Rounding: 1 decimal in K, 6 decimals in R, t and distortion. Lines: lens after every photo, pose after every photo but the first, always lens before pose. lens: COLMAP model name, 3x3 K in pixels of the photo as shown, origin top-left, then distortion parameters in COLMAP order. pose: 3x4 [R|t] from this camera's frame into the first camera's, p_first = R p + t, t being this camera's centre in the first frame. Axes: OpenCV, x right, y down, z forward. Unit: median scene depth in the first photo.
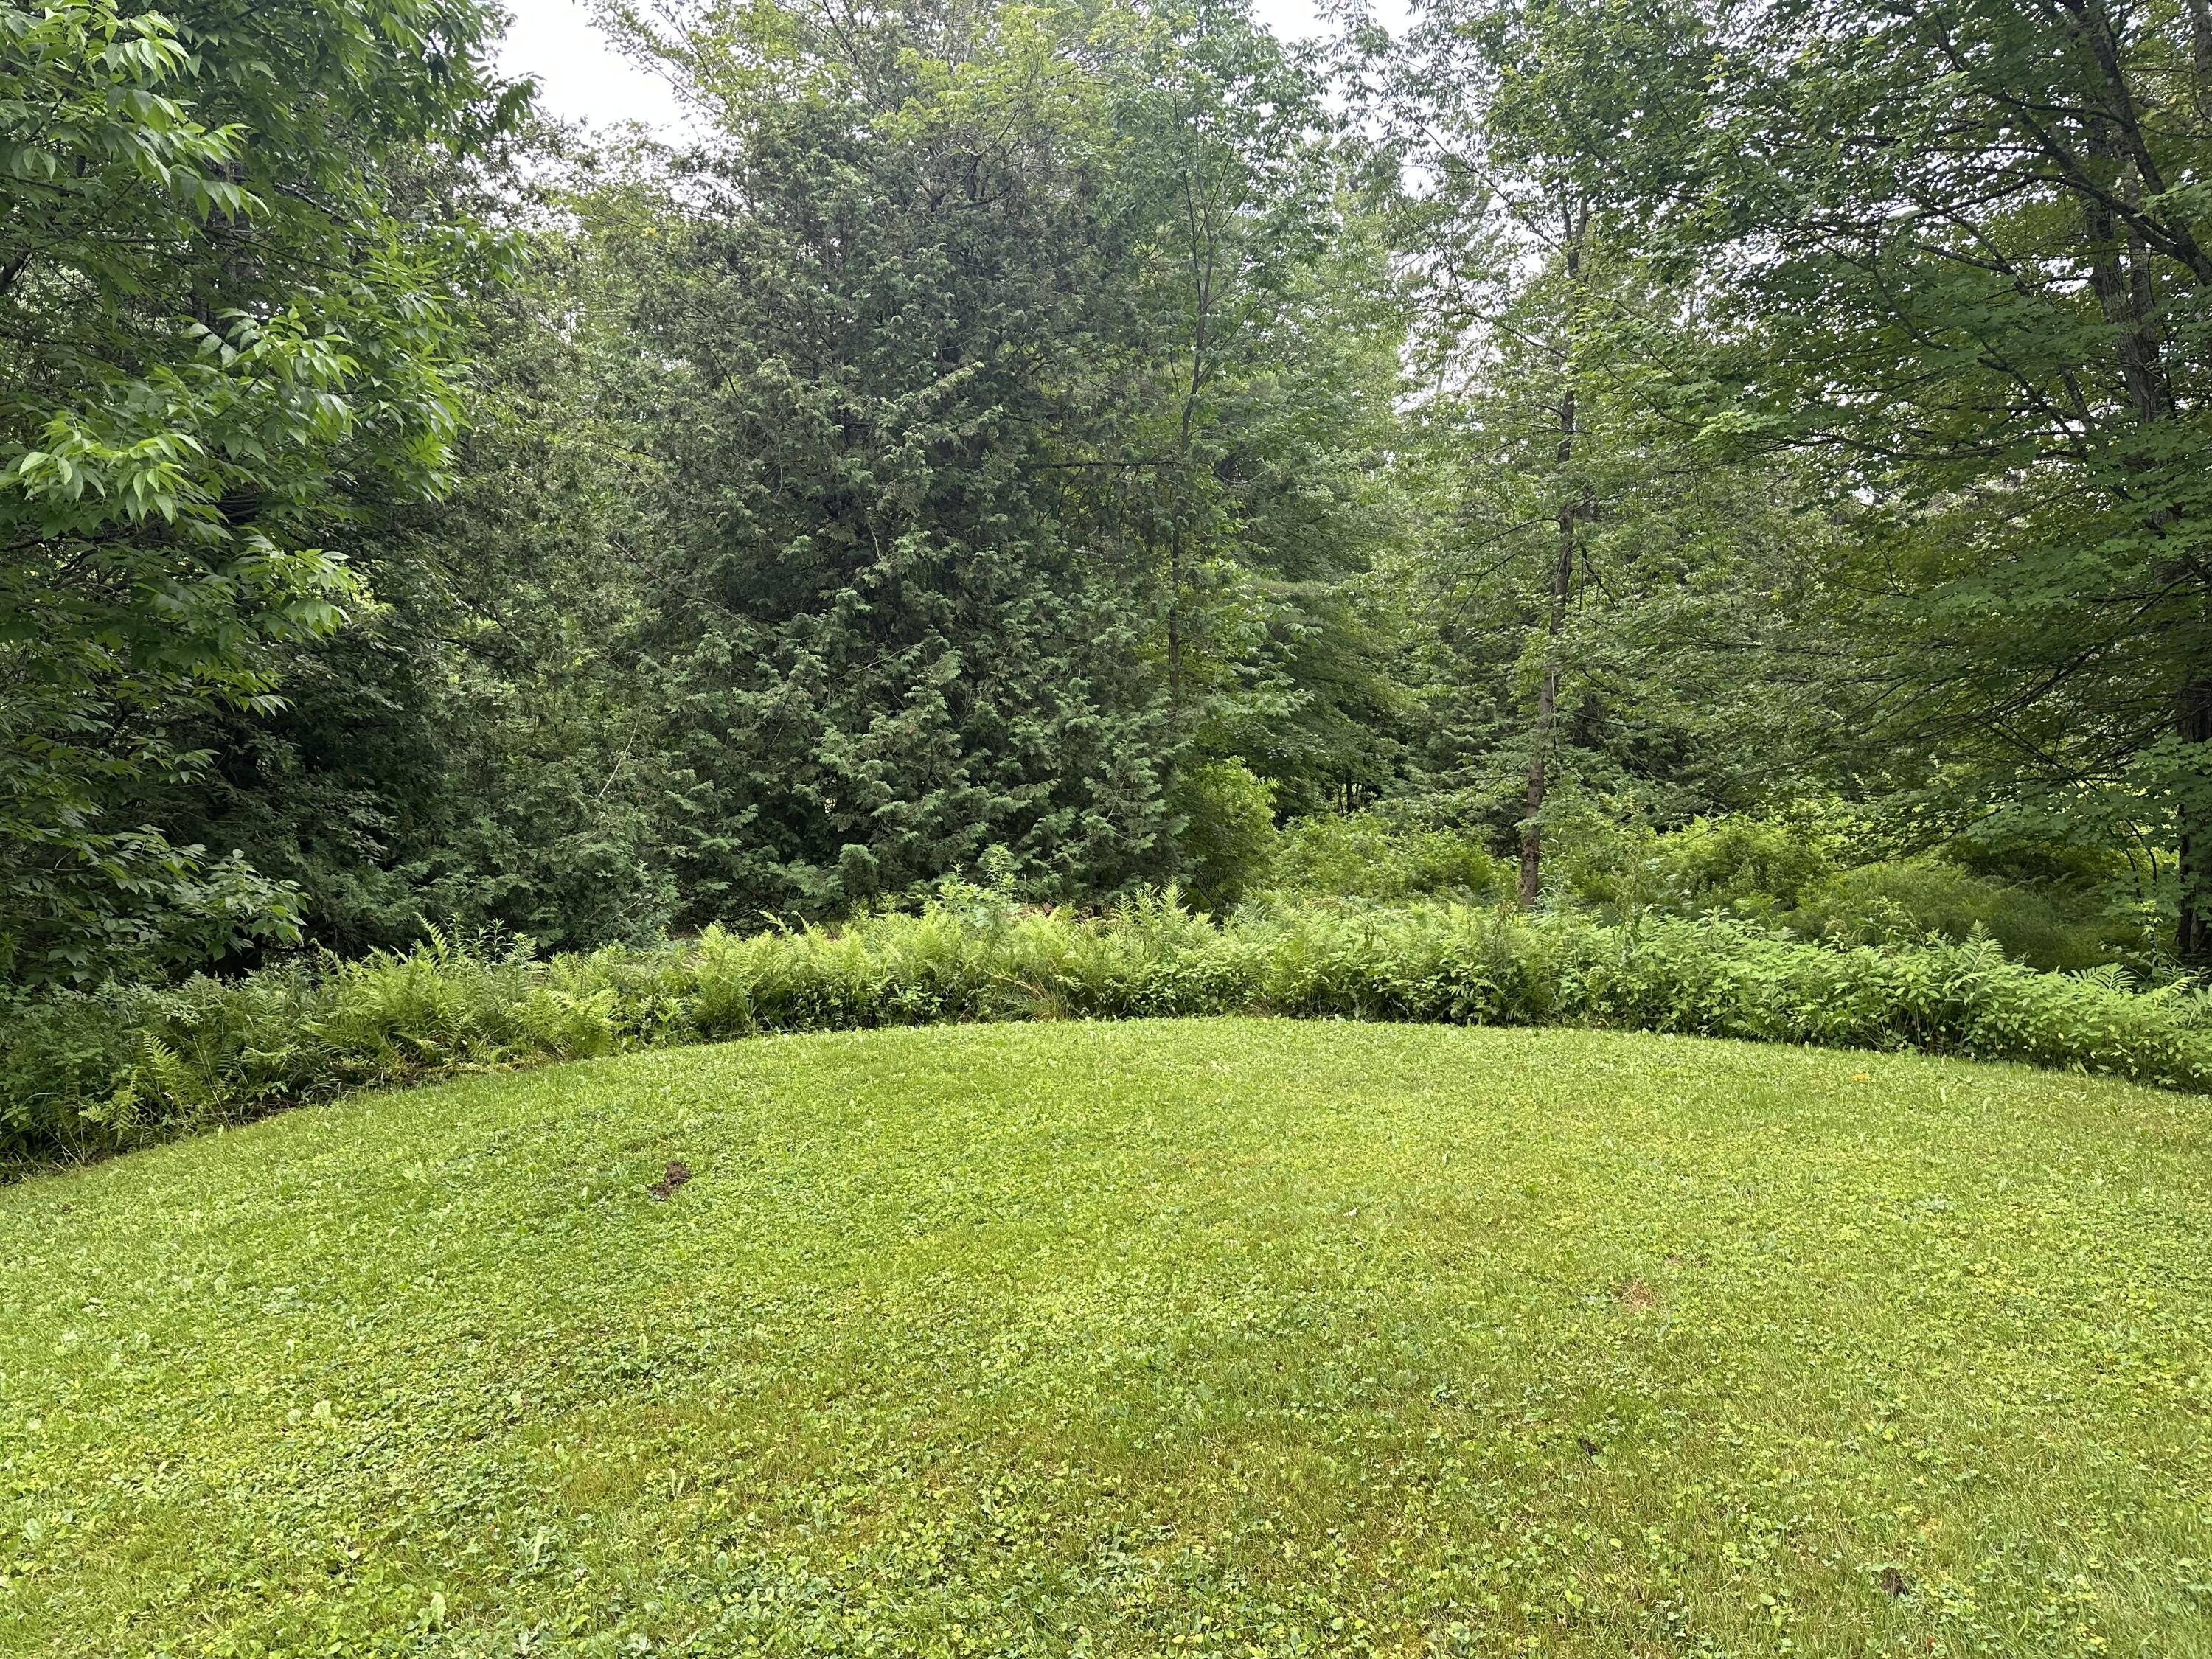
lens RADIAL K [[1548.6, 0, 1080.7], [0, 1548.6, 818.3], [0, 0, 1]] dist [0.072349, -0.094506]
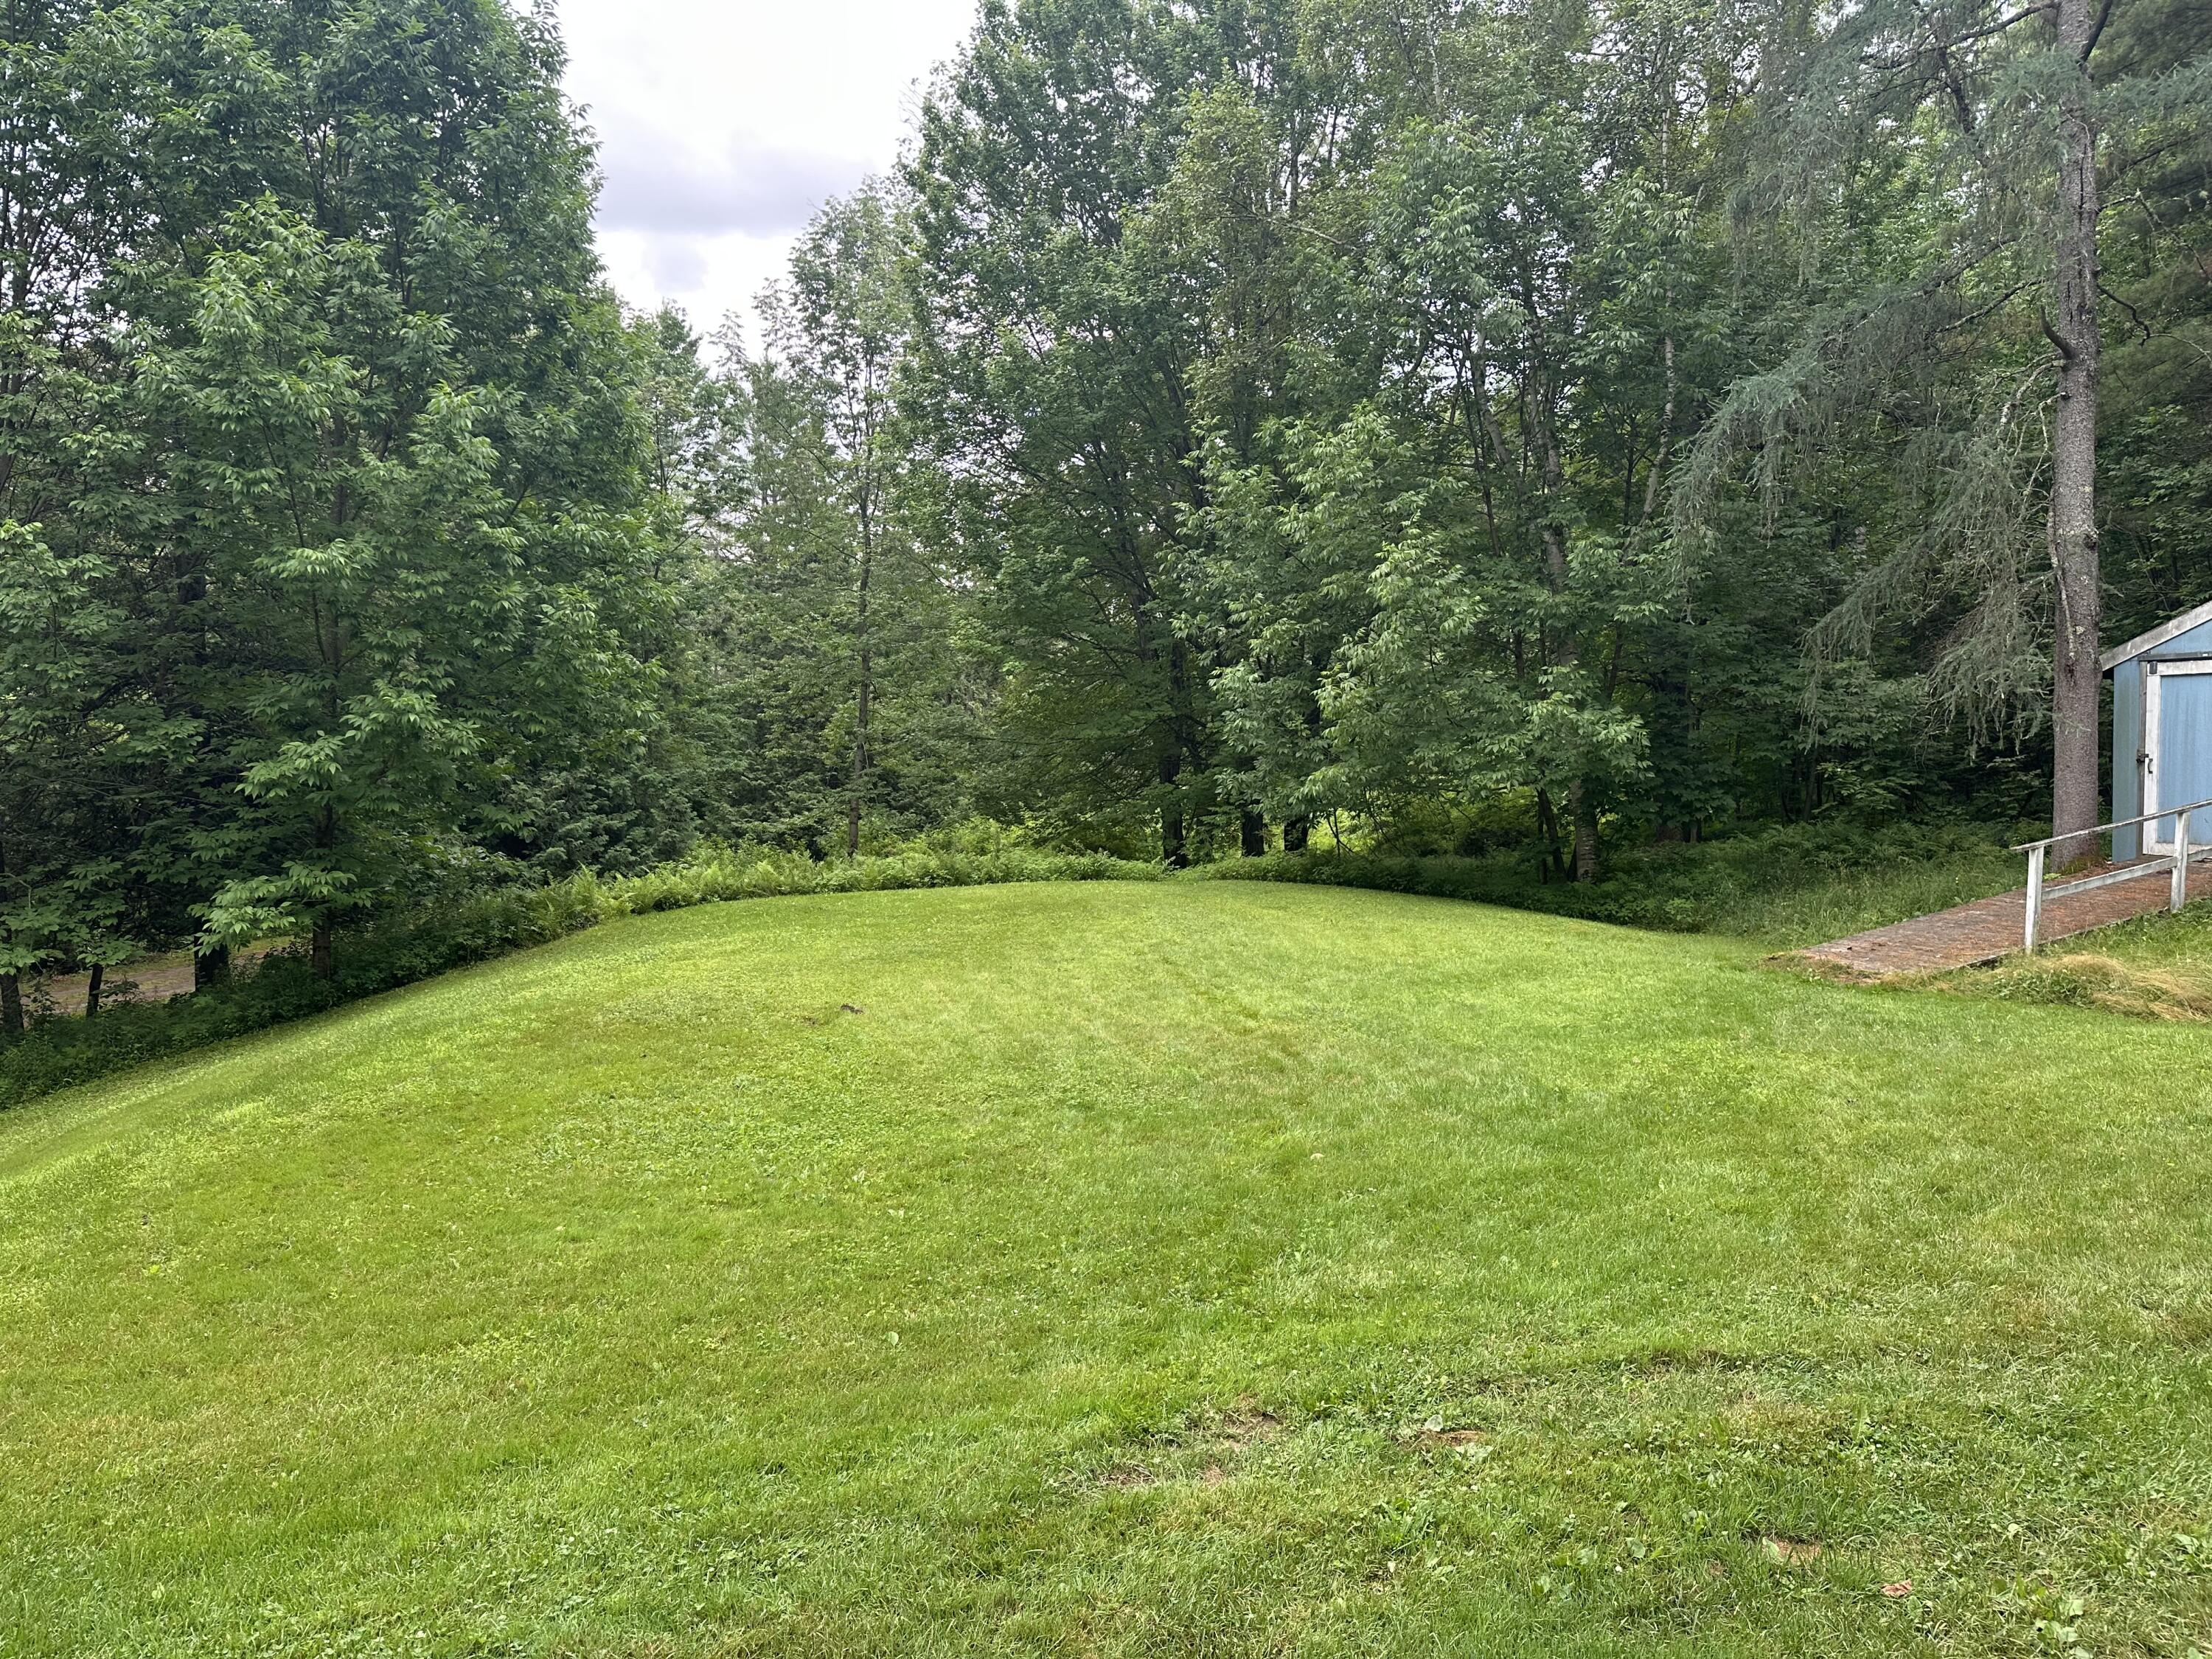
lens RADIAL K [[1548.6, 0, 1098.7], [0, 1548.6, 818.7], [0, 0, 1]] dist [0.072349, -0.094506]
pose [[0.848788, -0.024318, 0.528174, -0.913967], [0.037652, 0.999186, -0.014504, 0.054124], [-0.527392, 0.032198, 0.849012, -1.385272]]
